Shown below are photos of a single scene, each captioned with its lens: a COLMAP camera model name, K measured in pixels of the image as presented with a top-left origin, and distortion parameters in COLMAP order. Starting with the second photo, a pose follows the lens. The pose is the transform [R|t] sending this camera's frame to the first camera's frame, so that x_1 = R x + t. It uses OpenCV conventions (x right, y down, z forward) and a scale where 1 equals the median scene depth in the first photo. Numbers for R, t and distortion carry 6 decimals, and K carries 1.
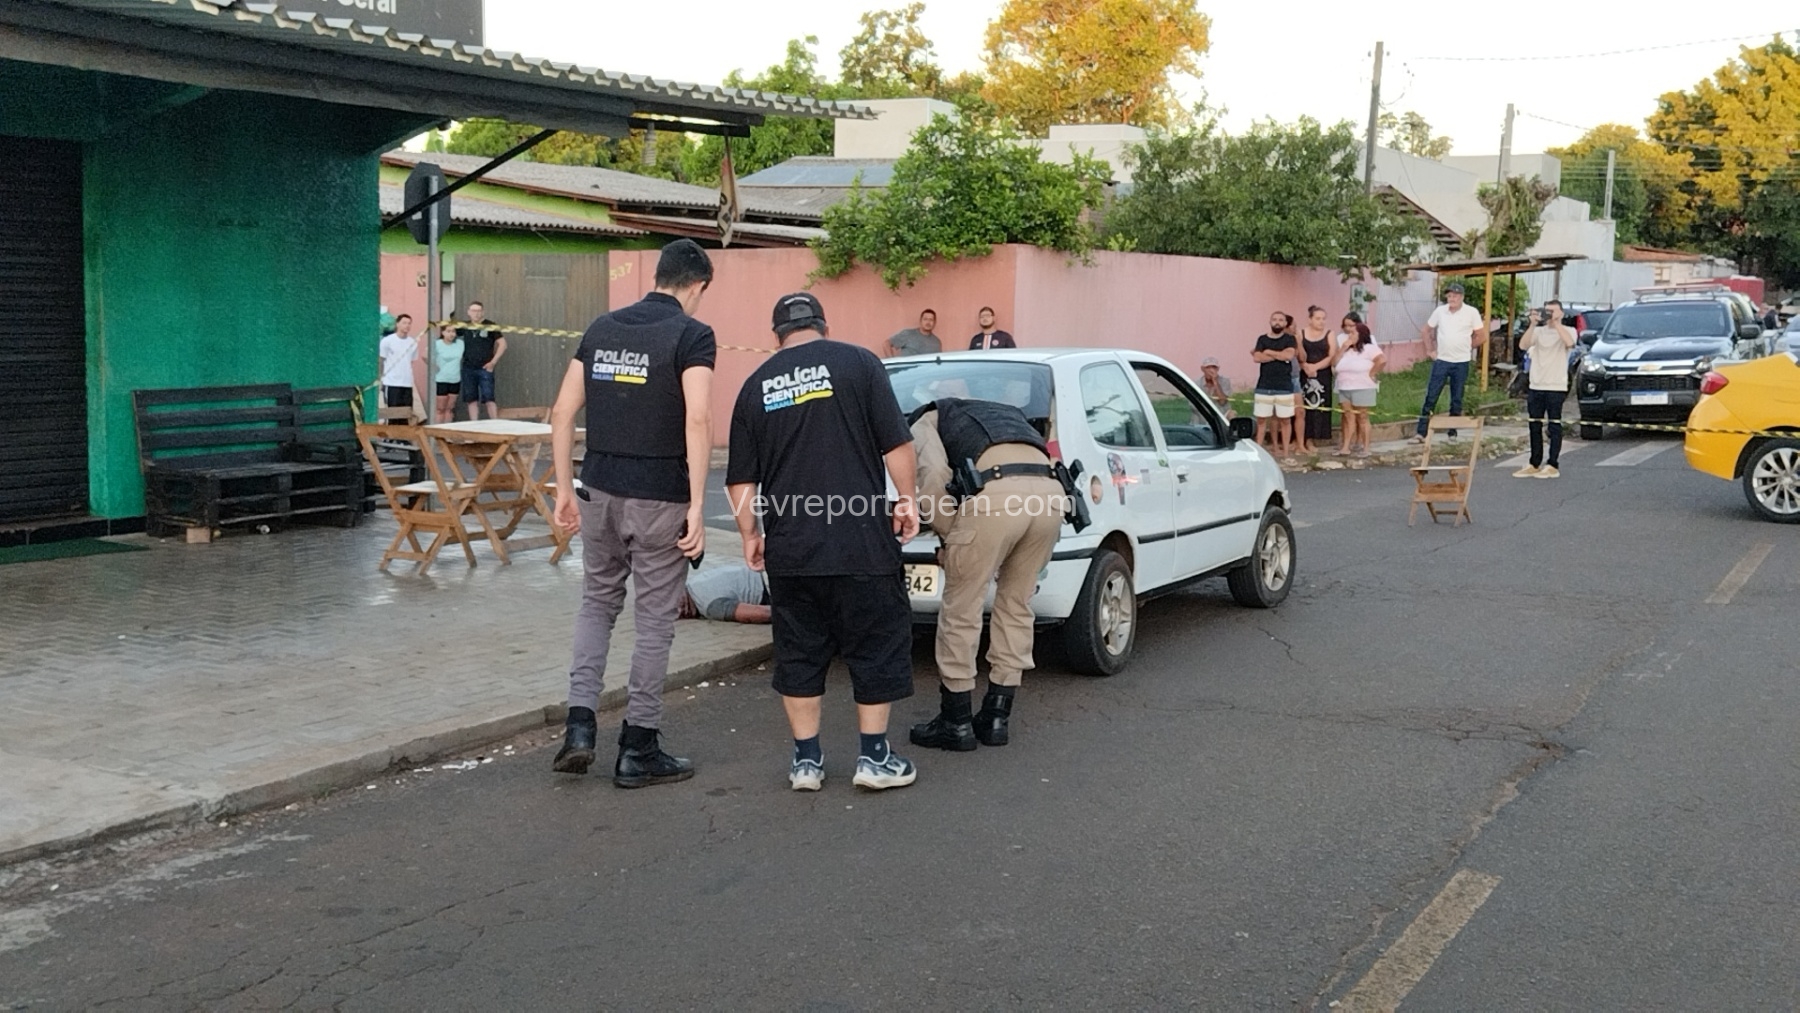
lens RADIAL K [[1973.0, 0, 899.8], [0, 1973.0, 506.1], [0, 0, 1]] dist [0.050875, 0.000000]
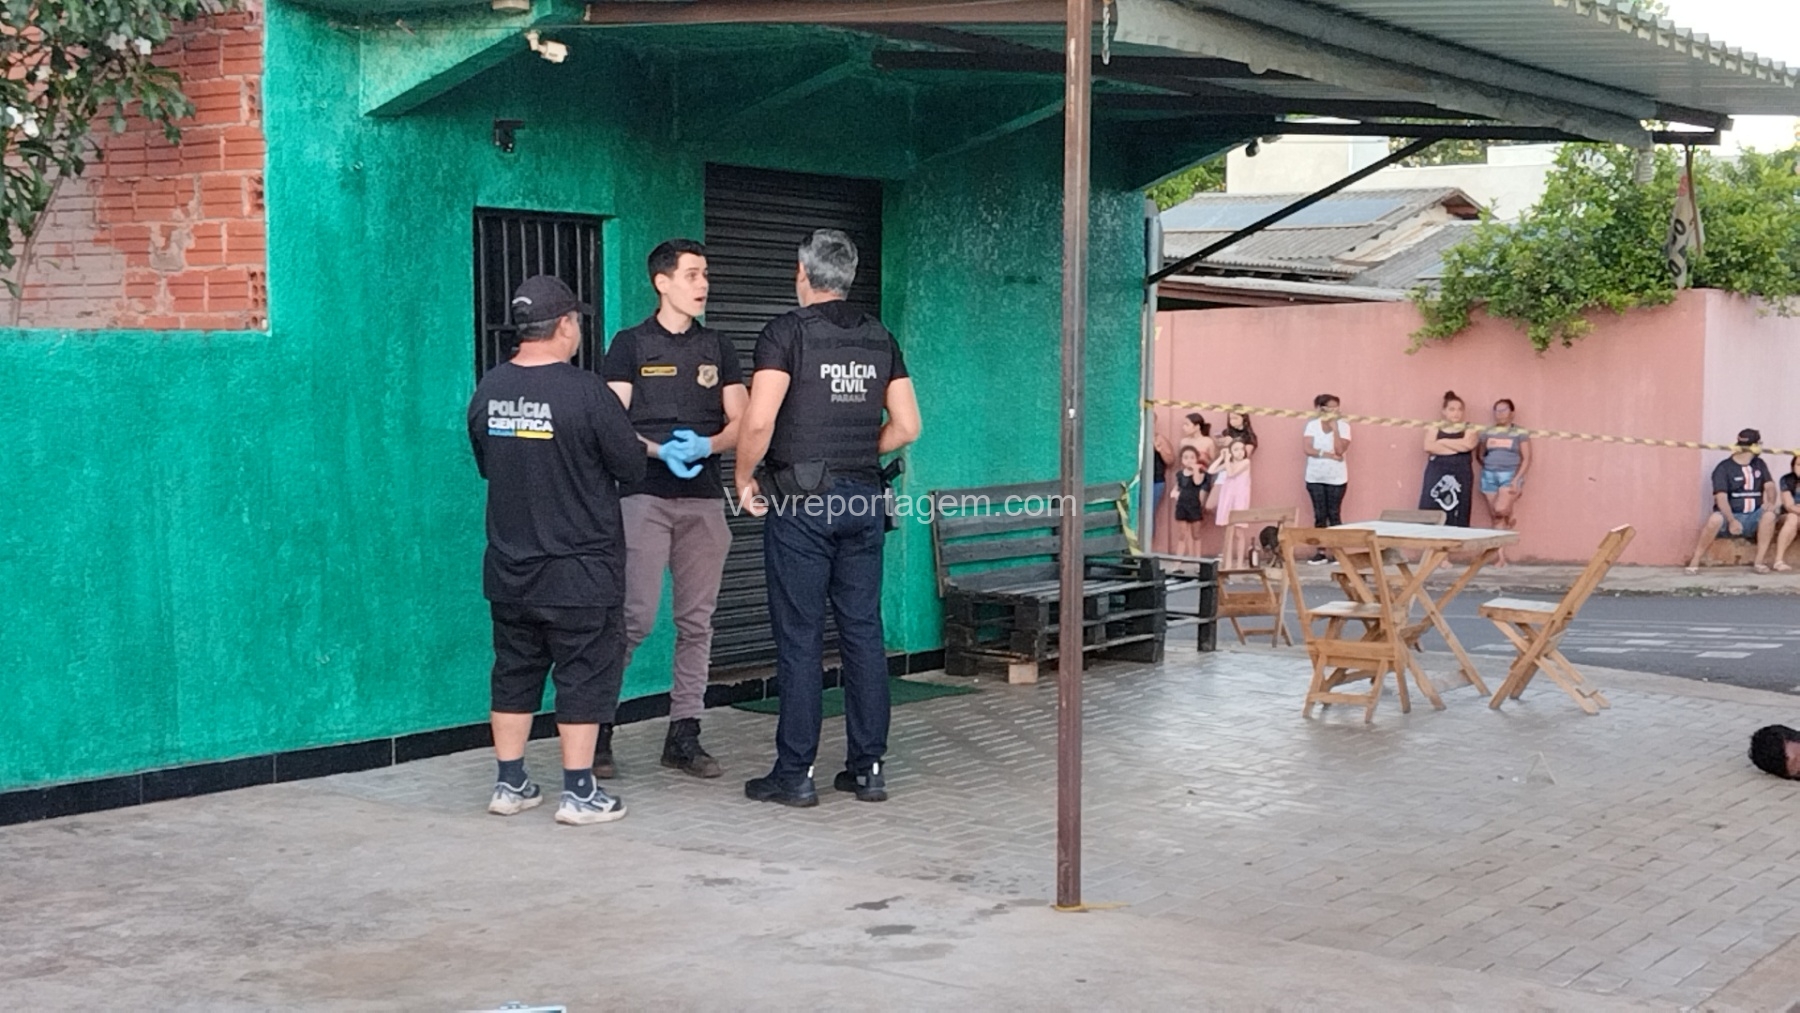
lens RADIAL K [[2474.4, 0, 889.3], [0, 2474.4, 515.7], [0, 0, 1]] dist [0.070383, 0.000000]
pose [[0.994465, -0.013764, -0.104167, -0.248827], [0.008663, 0.998748, -0.049261, 0.000174], [0.104715, 0.048086, 0.993339, 0.015349]]
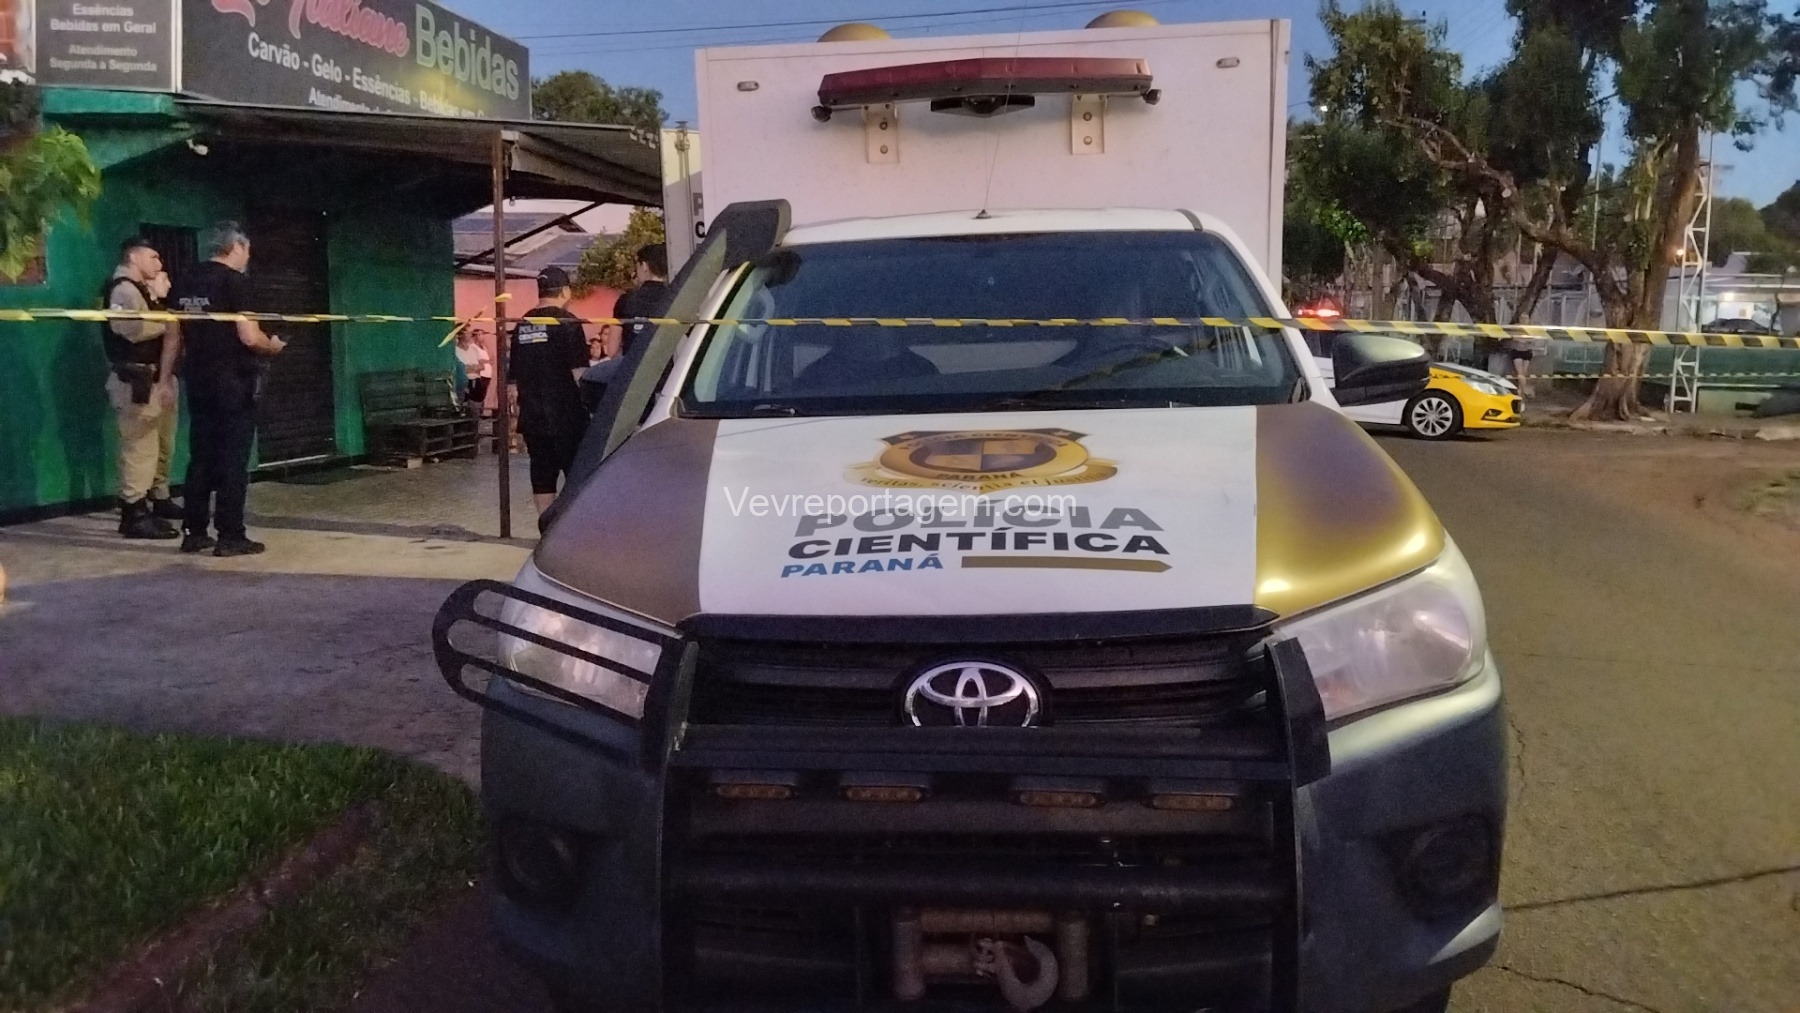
lens RADIAL K [[1479.8, 0, 896.9], [0, 1479.8, 512.6], [0, 0, 1]] dist [0.034335, -0.071554]
pose [[0.938601, -0.056293, 0.340382, -0.325754], [0.047069, 0.998268, 0.035304, 0.024725], [-0.341780, -0.017115, 0.939624, -0.197346]]
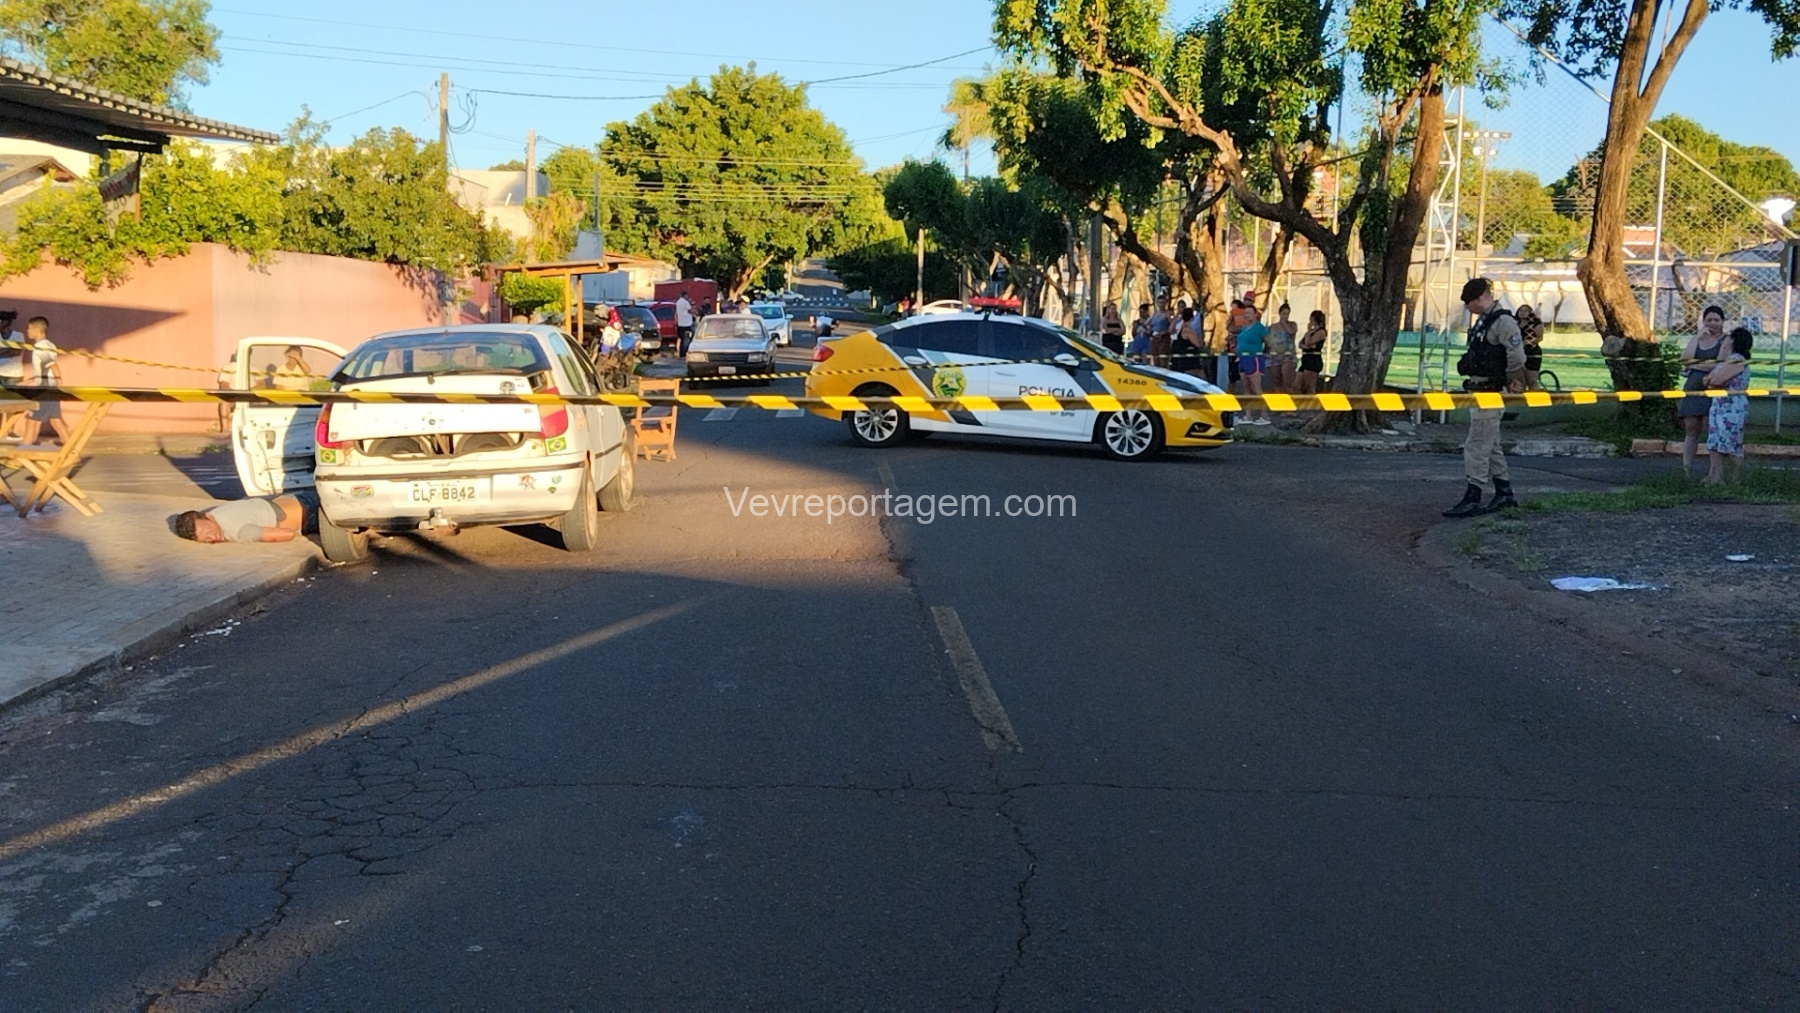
lens RADIAL K [[1825.0, 0, 891.3], [0, 1825.0, 513.0], [0, 0, 1]] dist [0.048577, 0.000000]
pose [[0.862800, -0.061789, 0.501755, -0.225688], [0.055310, 0.998082, 0.027800, 0.020426], [-0.502510, 0.003766, 0.864563, -0.158873]]
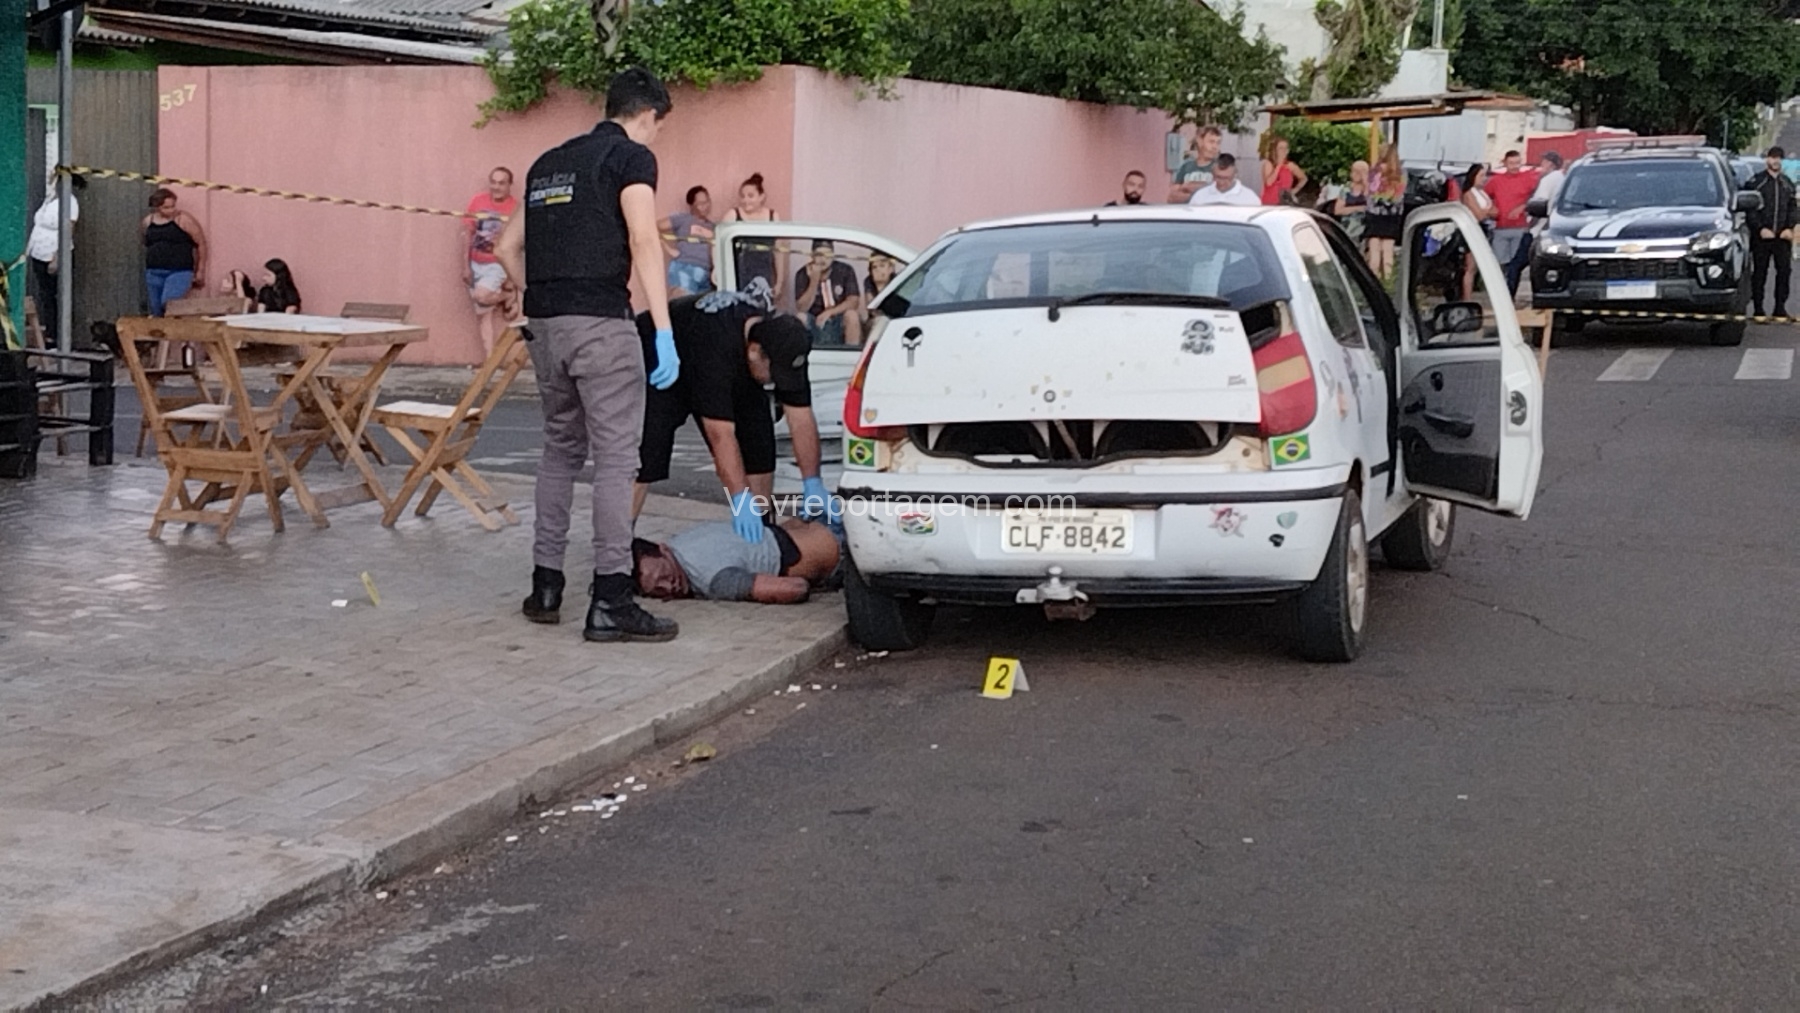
lens RADIAL K [[2870.3, 0, 899.7], [0, 2870.3, 510.5], [0, 0, 1]] dist [0.084947, 0.000000]
pose [[0.982273, -0.014569, 0.186889, -0.151963], [0.011006, 0.999738, 0.020090, 0.004985], [-0.187132, -0.017677, 0.982176, 0.002269]]
